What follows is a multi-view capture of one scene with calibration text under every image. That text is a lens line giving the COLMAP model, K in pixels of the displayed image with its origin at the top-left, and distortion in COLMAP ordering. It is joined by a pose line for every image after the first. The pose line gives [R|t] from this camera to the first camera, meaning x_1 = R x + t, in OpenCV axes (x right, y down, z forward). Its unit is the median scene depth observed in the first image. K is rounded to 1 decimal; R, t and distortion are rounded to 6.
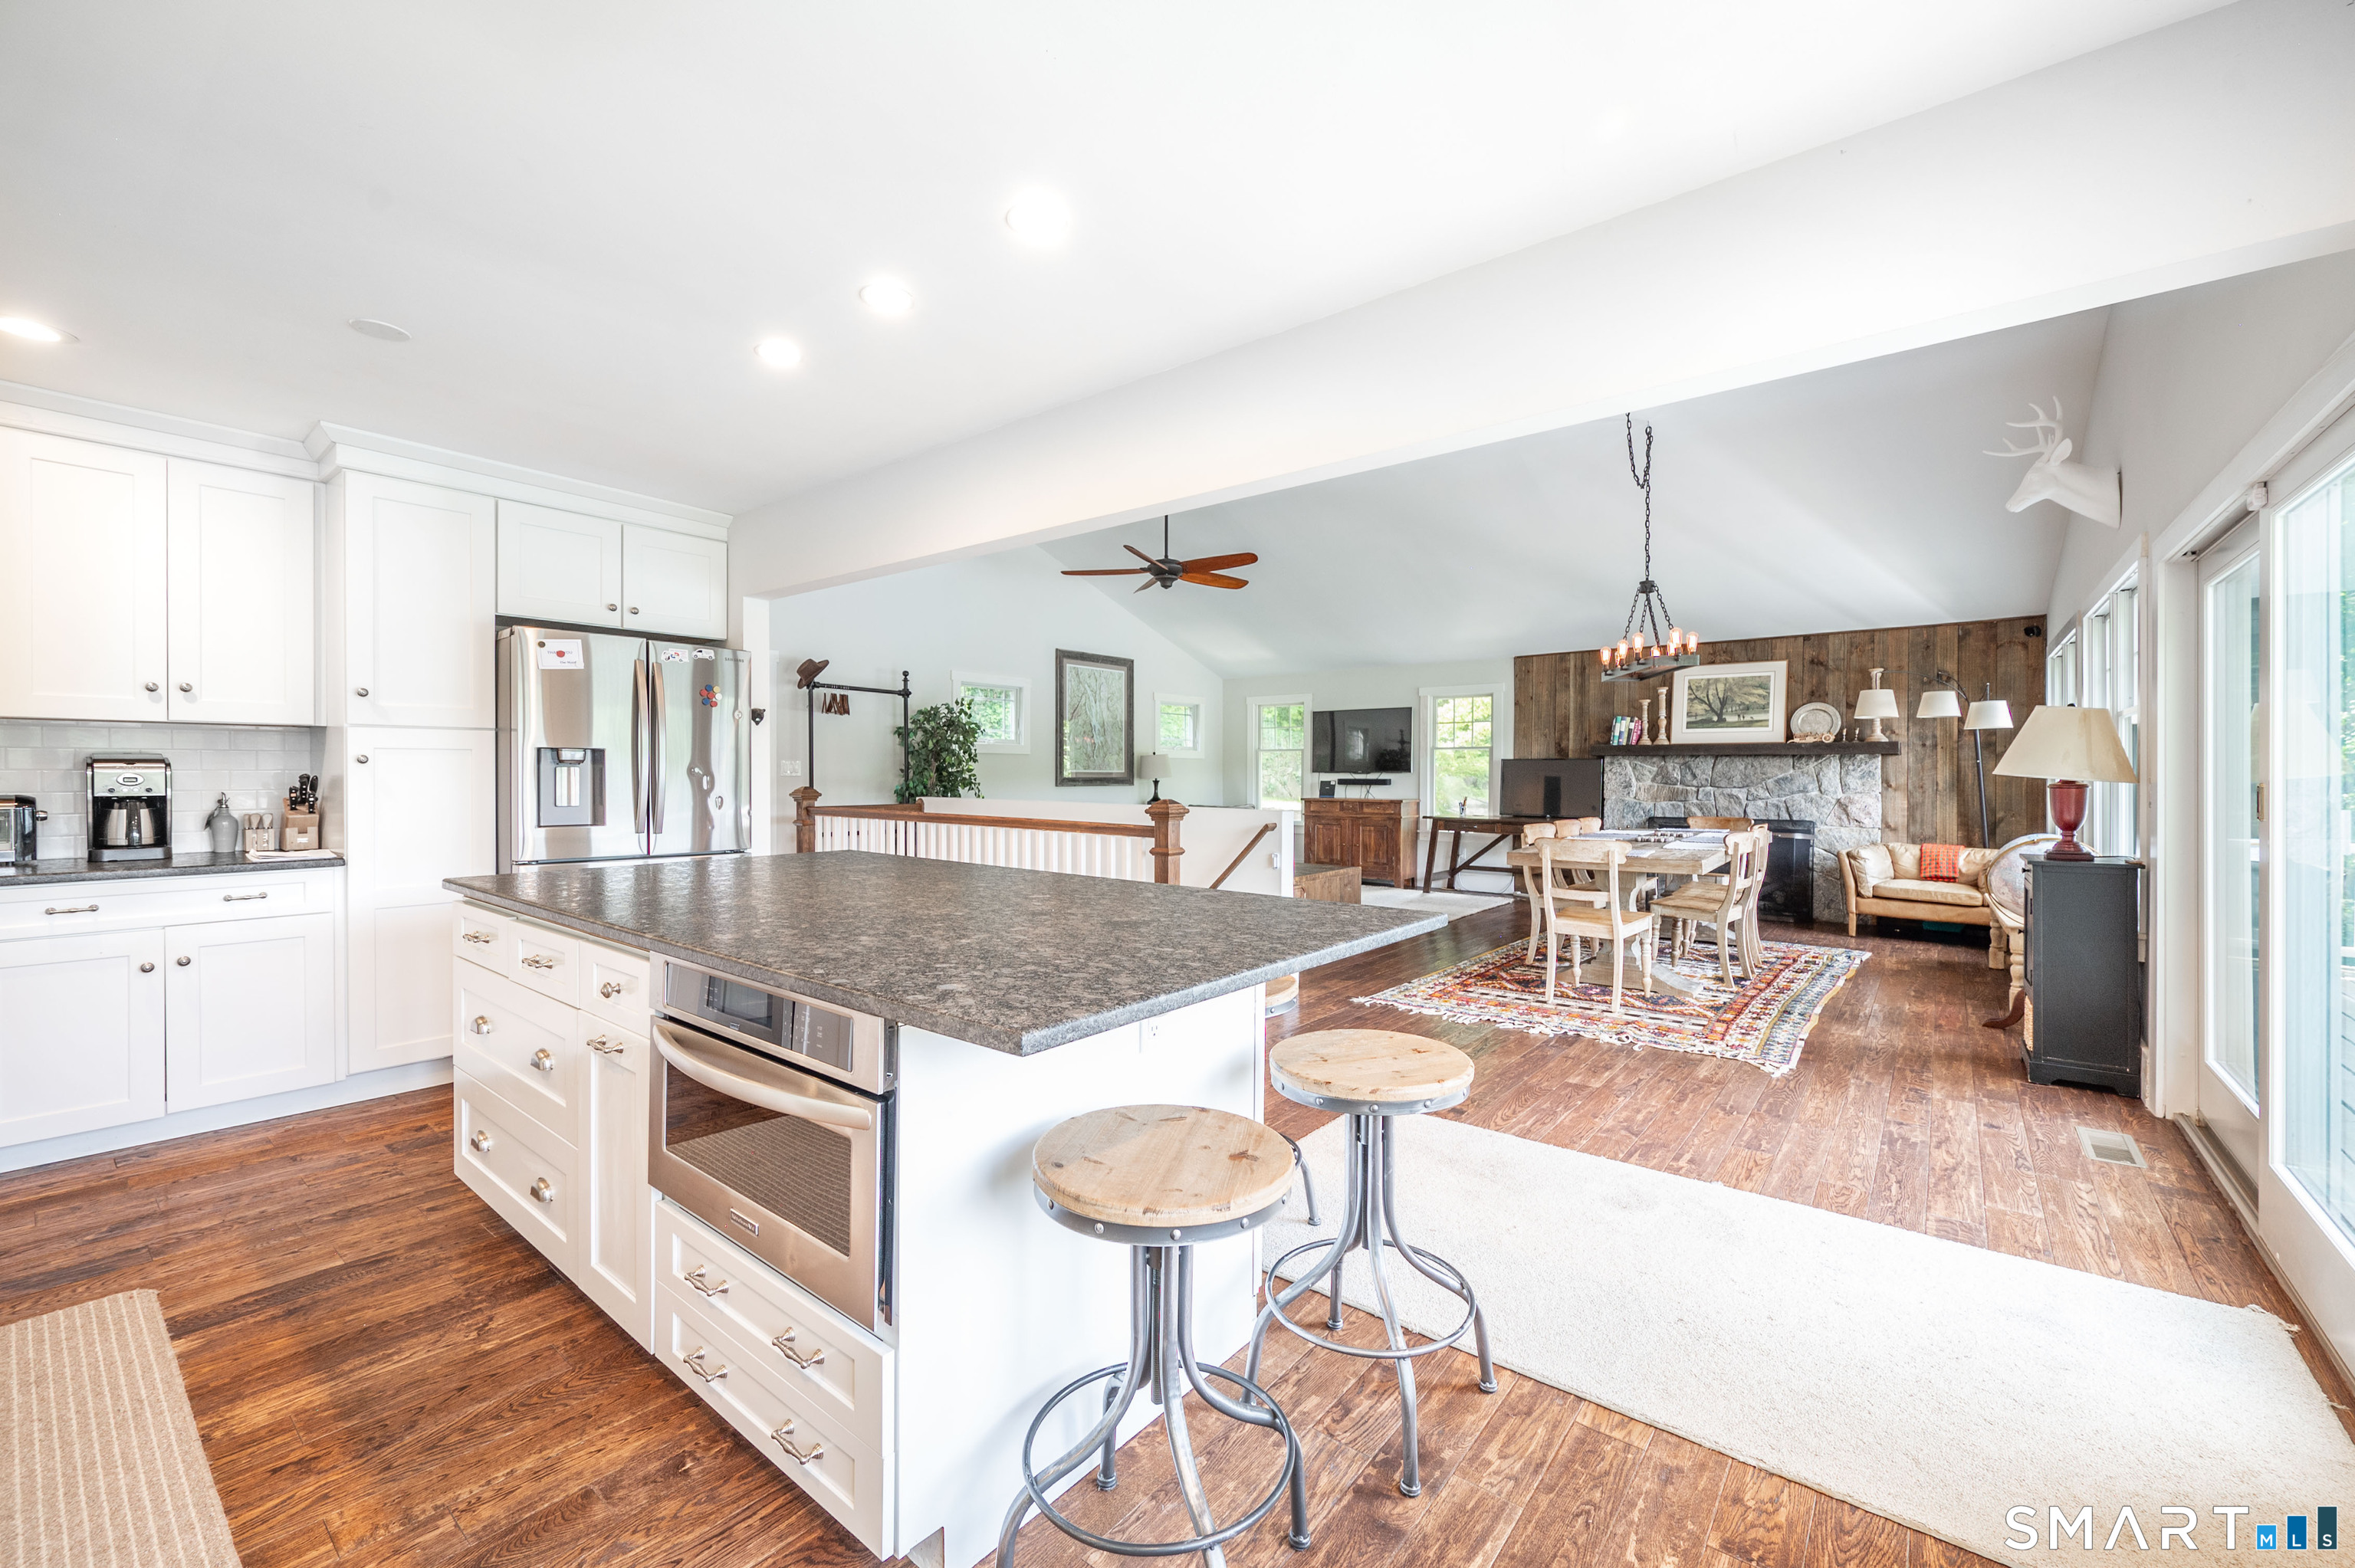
lens RADIAL K [[948.6, 0, 1180.6], [0, 948.6, 781.6], [0, 0, 1]] dist [-0.002108, 0.000001]
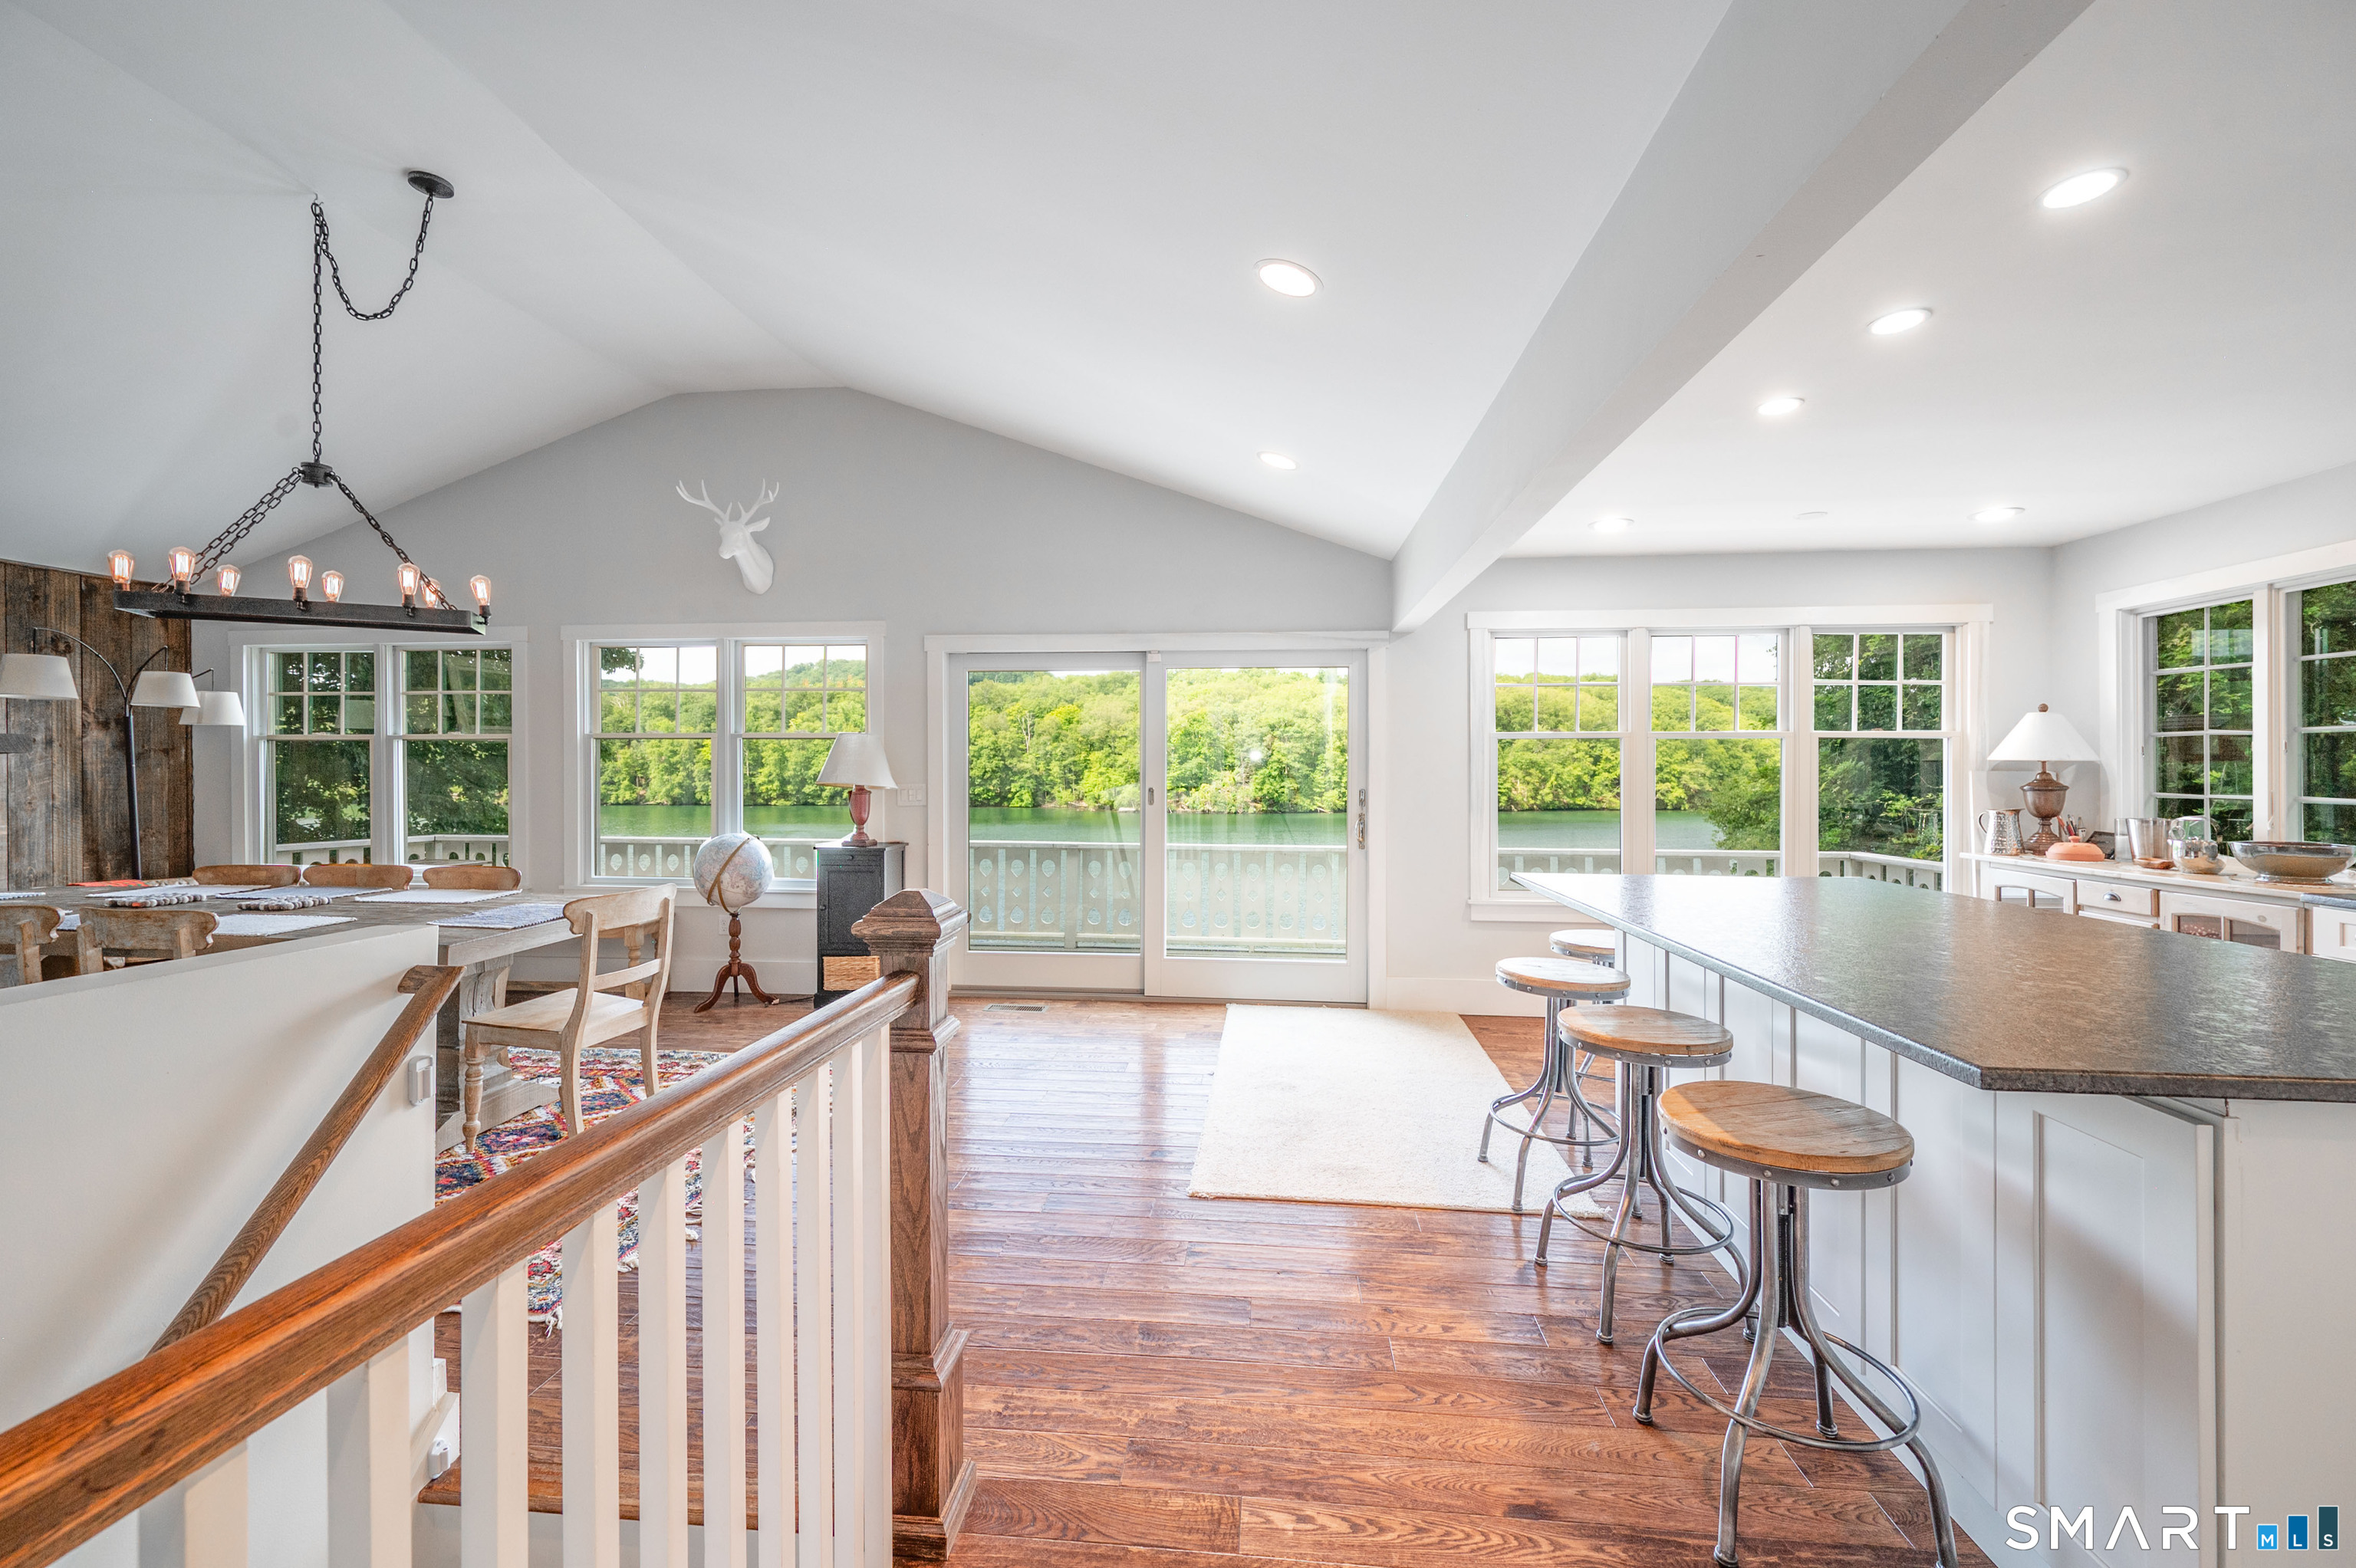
lens RADIAL K [[938.8, 0, 1176.6], [0, 938.8, 770.9], [0, 0, 1]] dist [-0.000382, -0.000282]
pose [[-0.543184, -0.003469, 0.839606, -0.234500], [0.006357, 0.999946, 0.008244, -0.017758], [-0.839589, 0.009815, -0.543133, 0.698848]]
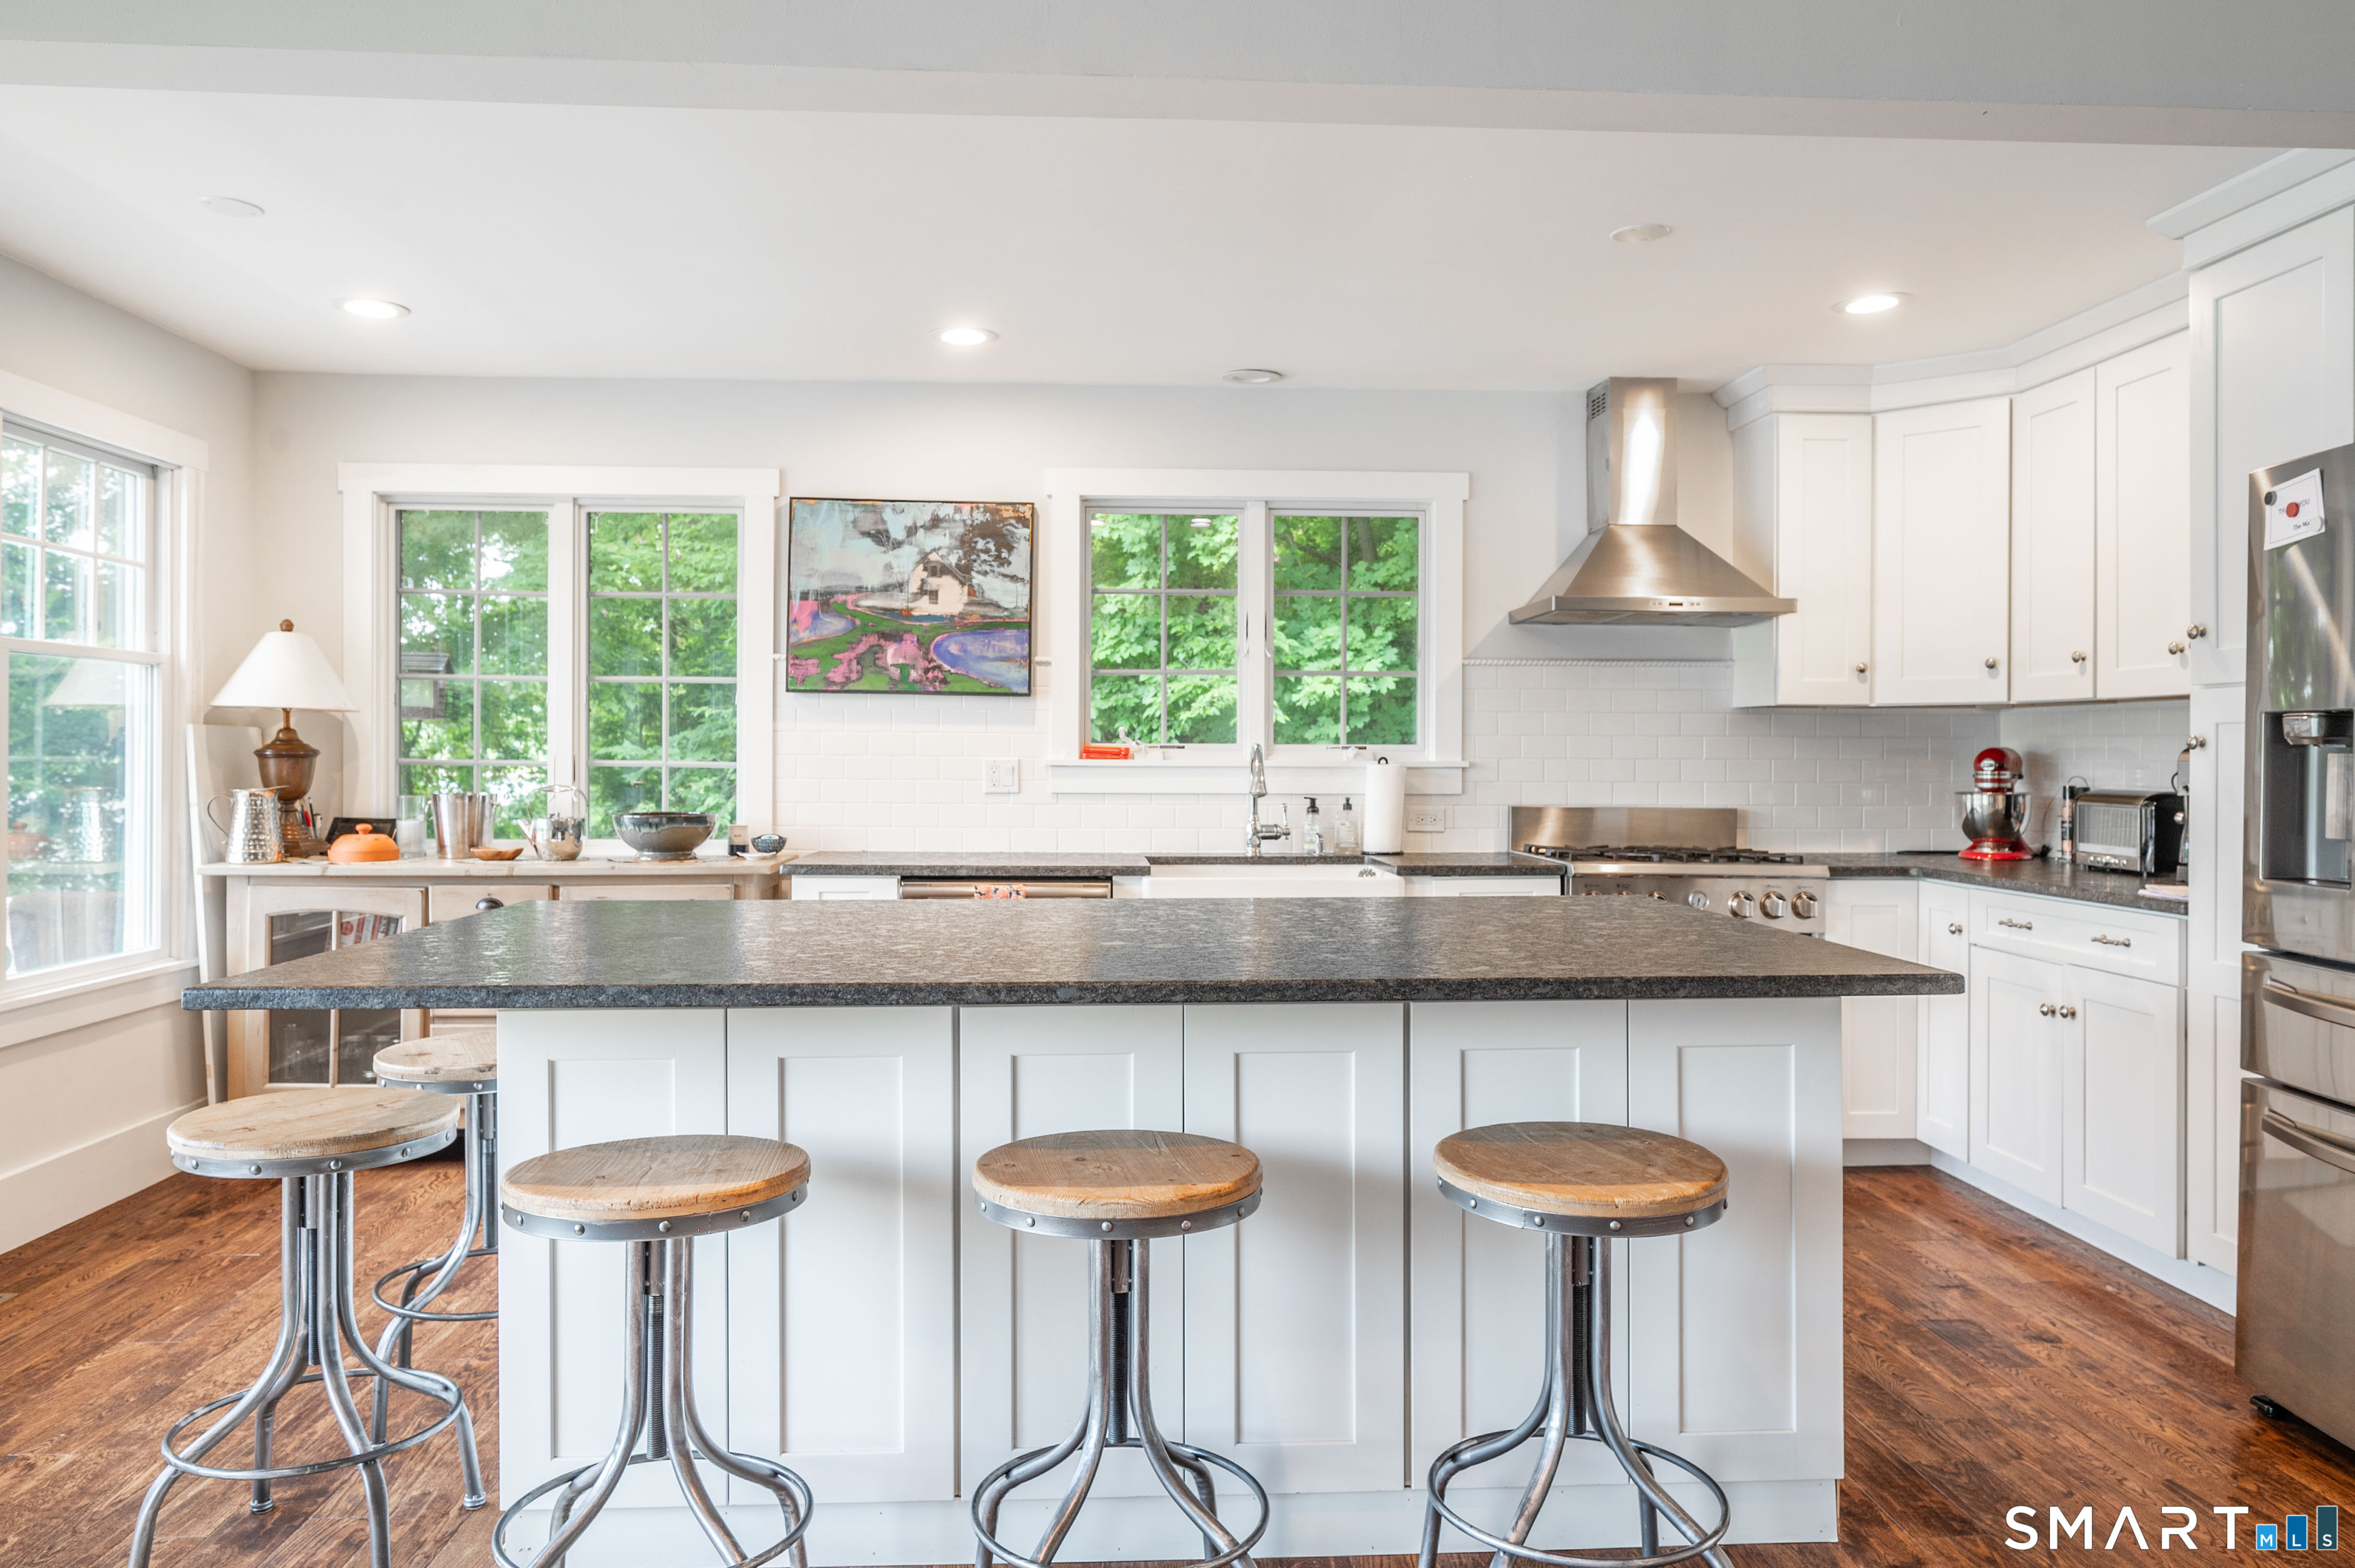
lens RADIAL K [[1582.3, 0, 1168.3], [0, 1582.3, 761.3], [0, 0, 1]] dist [-0.003383, -0.001581]
pose [[-0.747713, -0.004040, -0.664010, 0.137087], [-0.014246, 0.999849, 0.009959, -0.005789], [0.663869, 0.016906, -0.747658, 0.618086]]
